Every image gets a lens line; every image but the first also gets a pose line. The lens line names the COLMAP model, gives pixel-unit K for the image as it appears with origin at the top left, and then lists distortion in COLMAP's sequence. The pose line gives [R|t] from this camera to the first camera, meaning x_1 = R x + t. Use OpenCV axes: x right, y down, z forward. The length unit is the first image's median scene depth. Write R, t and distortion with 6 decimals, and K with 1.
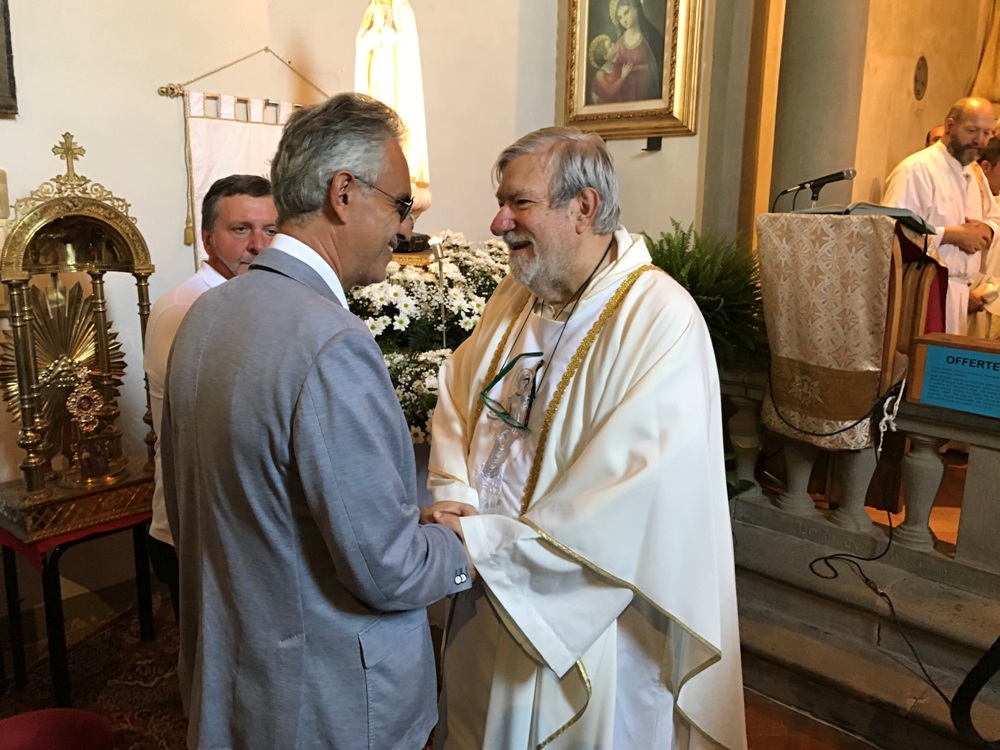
lens RADIAL K [[821.7, 0, 493.9], [0, 821.7, 366.4], [0, 0, 1]] dist [0.032242, -0.036836]
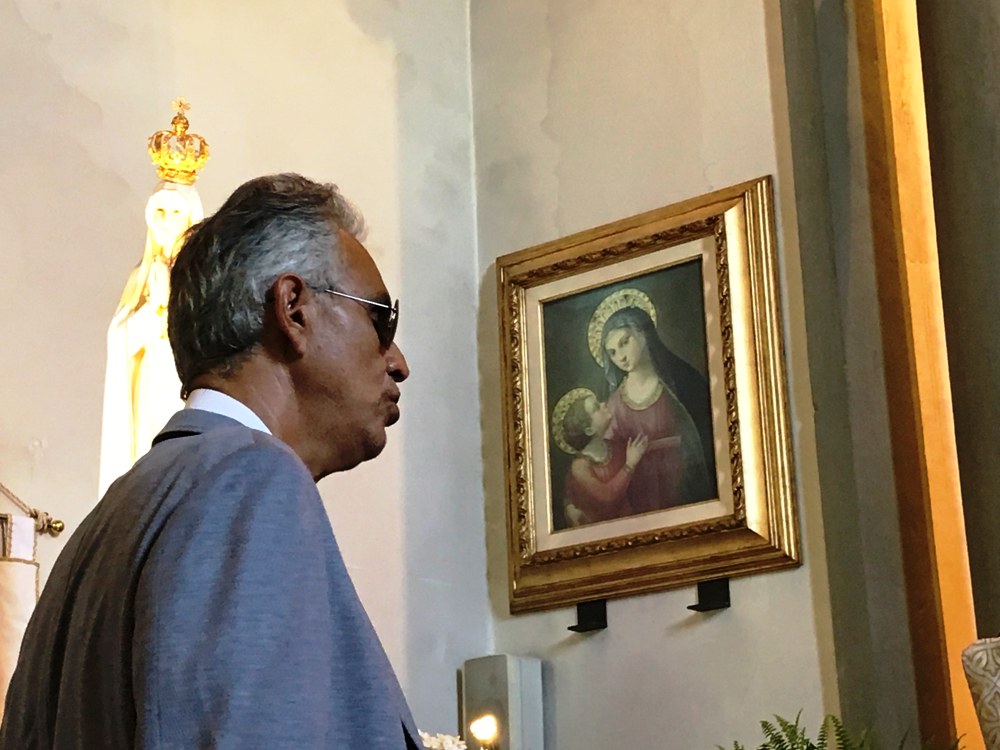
lens RADIAL K [[2145.4, 0, 502.0], [0, 2145.4, 367.2], [0, 0, 1]] dist [0.223310, 0.000000]
pose [[0.992963, -0.025151, 0.115722, -0.079451], [0.076017, 0.884659, -0.460001, 0.221398], [-0.090805, 0.465561, 0.880345, -0.137103]]
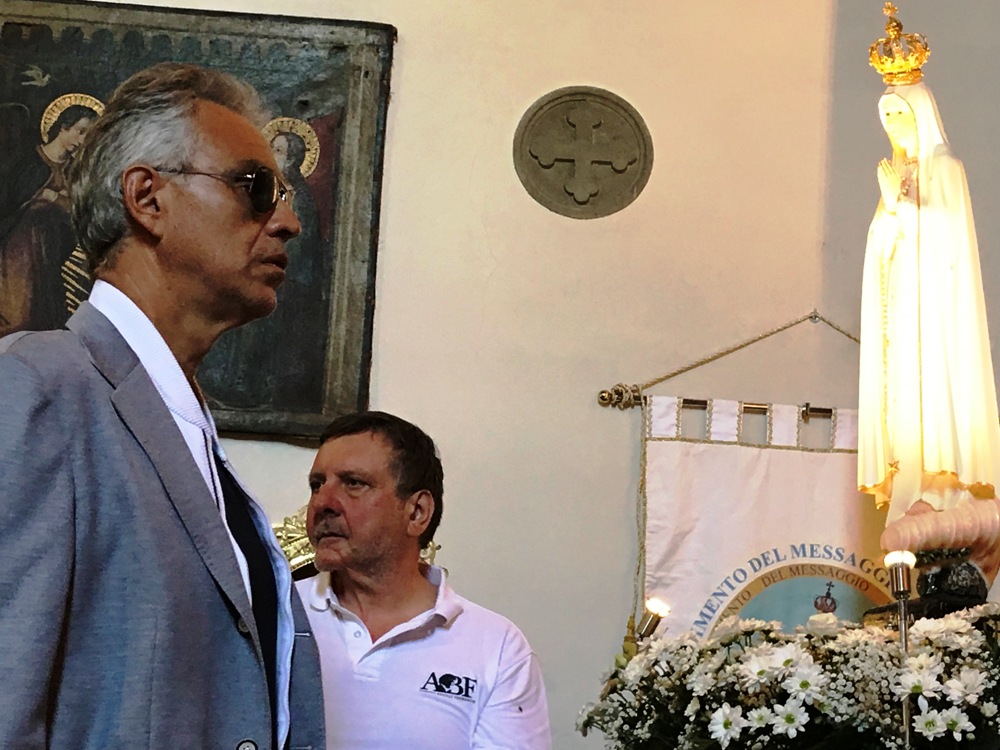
lens RADIAL K [[1975.4, 0, 489.6], [0, 1975.4, 371.0], [0, 0, 1]] dist [0.101924, 0.000000]
pose [[0.750716, -0.142561, -0.645060, 0.423090], [-0.163493, 0.905971, -0.390496, 0.193907], [0.640075, 0.398614, 0.656819, 0.061772]]
